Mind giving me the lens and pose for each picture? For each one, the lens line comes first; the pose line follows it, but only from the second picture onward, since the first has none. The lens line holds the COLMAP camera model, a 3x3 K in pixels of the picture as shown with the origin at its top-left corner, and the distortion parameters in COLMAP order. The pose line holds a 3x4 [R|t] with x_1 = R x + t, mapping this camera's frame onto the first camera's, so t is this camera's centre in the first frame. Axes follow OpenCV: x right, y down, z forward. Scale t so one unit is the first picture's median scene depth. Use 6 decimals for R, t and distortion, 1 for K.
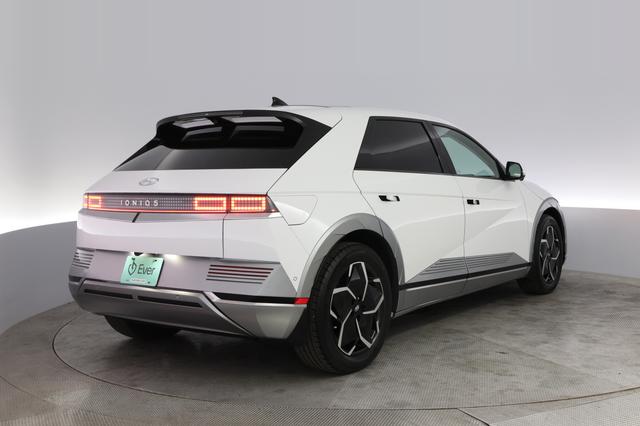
lens RADIAL K [[561.3, 0, 320.0], [0, 561.3, 213.0], [0, 0, 1]] dist [-0.119008, 0.004135]
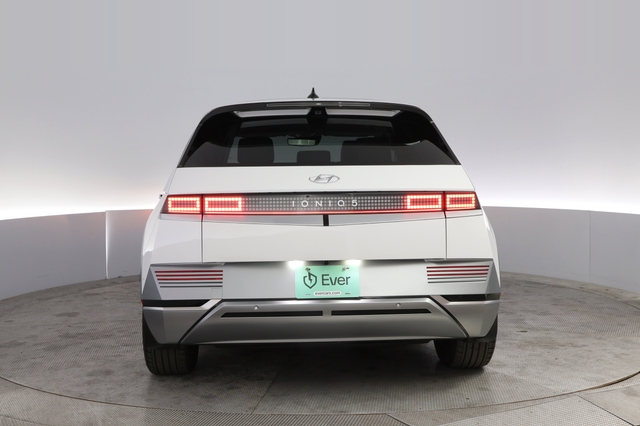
lens RADIAL K [[561.3, 0, 320.0], [0, 561.3, 213.0], [0, 0, 1]] dist [-0.119008, 0.004135]
pose [[0.923629, -0.034177, 0.381761, -0.654523], [0.032519, 0.999413, 0.010796, -0.012772], [-0.381906, 0.002443, 0.924198, 0.188528]]
